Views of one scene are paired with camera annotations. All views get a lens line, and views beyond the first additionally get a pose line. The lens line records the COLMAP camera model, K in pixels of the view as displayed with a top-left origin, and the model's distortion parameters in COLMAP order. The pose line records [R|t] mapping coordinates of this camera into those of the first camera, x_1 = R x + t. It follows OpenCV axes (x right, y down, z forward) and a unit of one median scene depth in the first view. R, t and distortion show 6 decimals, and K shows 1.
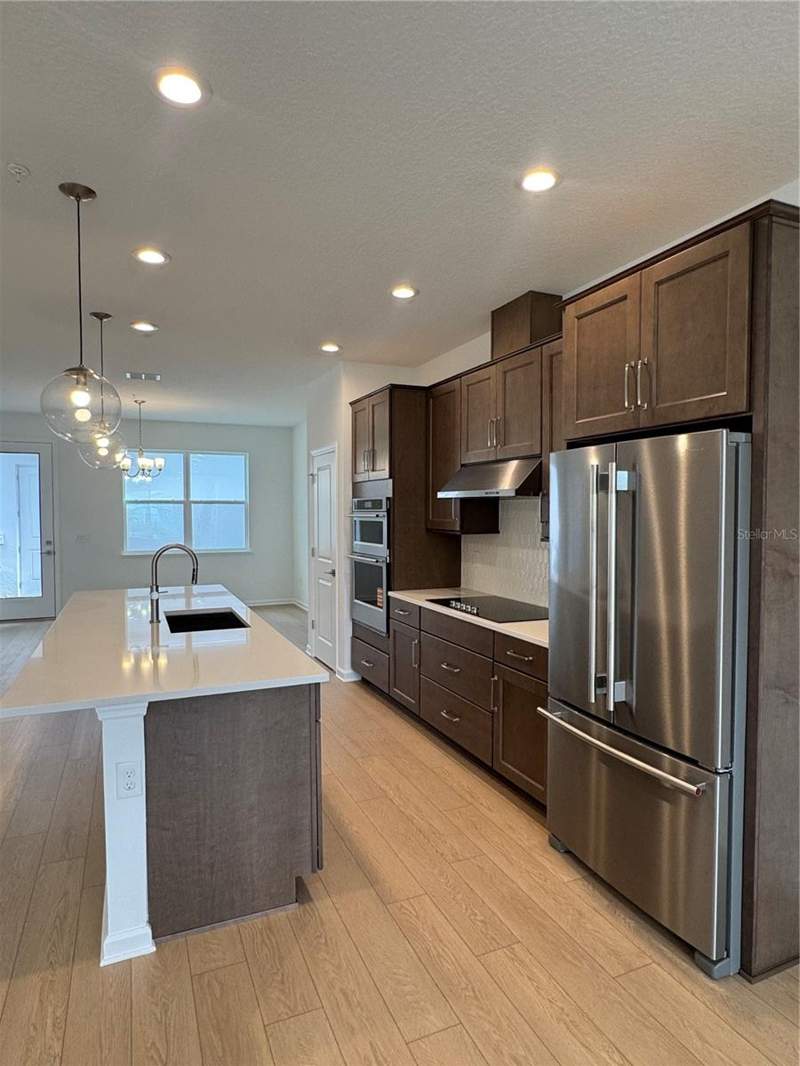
lens RADIAL K [[624.3, 0, 397.4], [0, 624.3, 528.7], [0, 0, 1]] dist [0.000909, 0.001589]
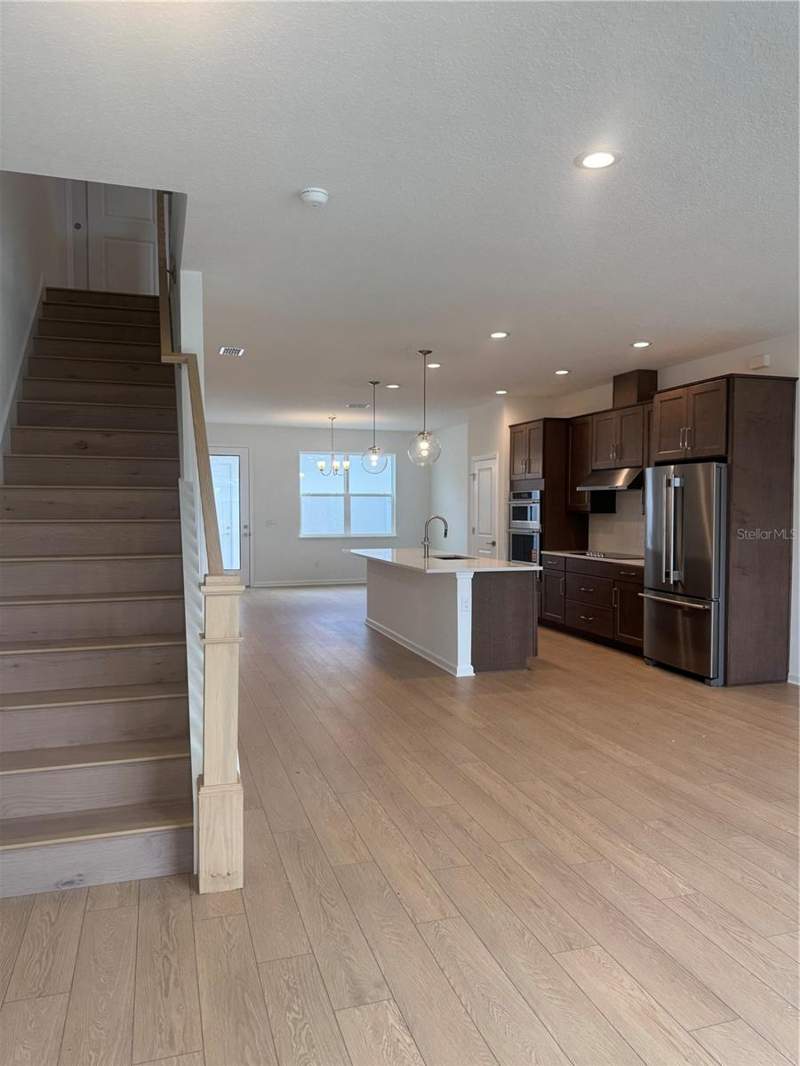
lens RADIAL K [[760.5, 0, 400.0], [0, 760.5, 533.0], [0, 0, 1]] dist [0.062183, -0.001563]
pose [[0.995311, 0.005906, -0.096544, -0.197398], [-0.005568, 0.999977, 0.003777, 0.054677], [0.096564, -0.003222, 0.995322, -0.994358]]
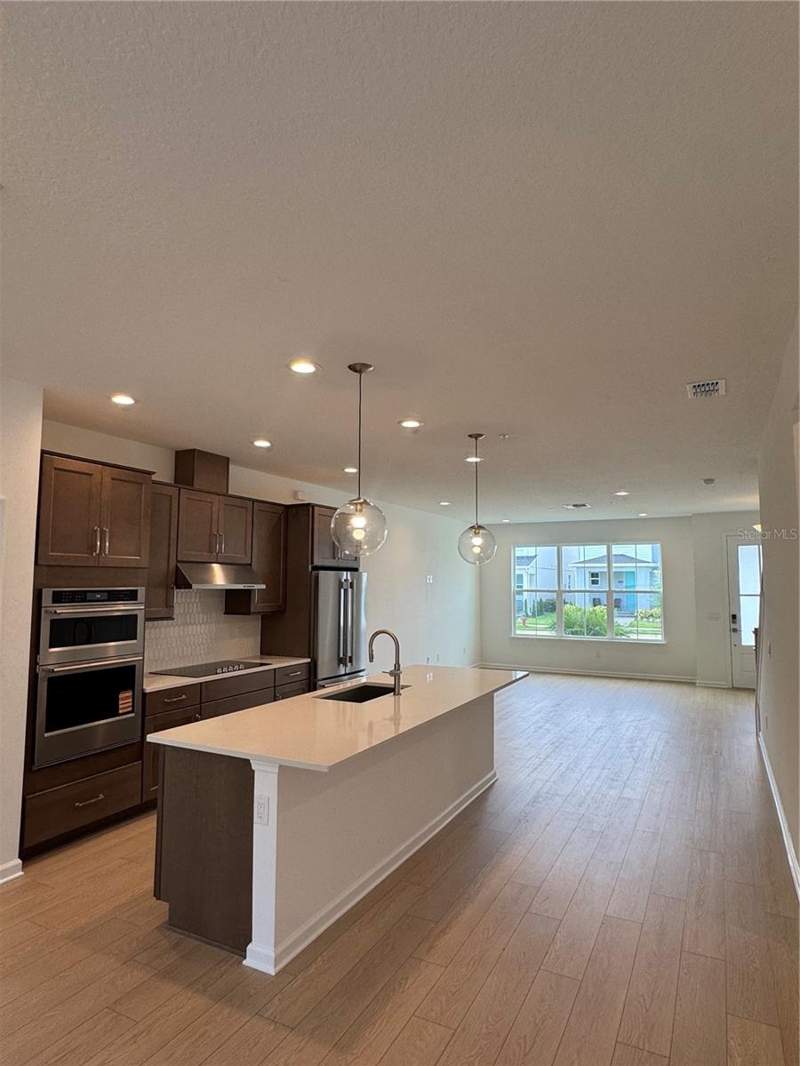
lens RADIAL K [[624.3, 0, 397.4], [0, 624.3, 528.7], [0, 0, 1]] dist [0.000909, 0.001589]
pose [[-0.633183, 0.065882, 0.771193, -1.036284], [0.017441, 0.997332, -0.070881, -0.067539], [-0.773806, -0.031430, -0.632643, 1.332035]]
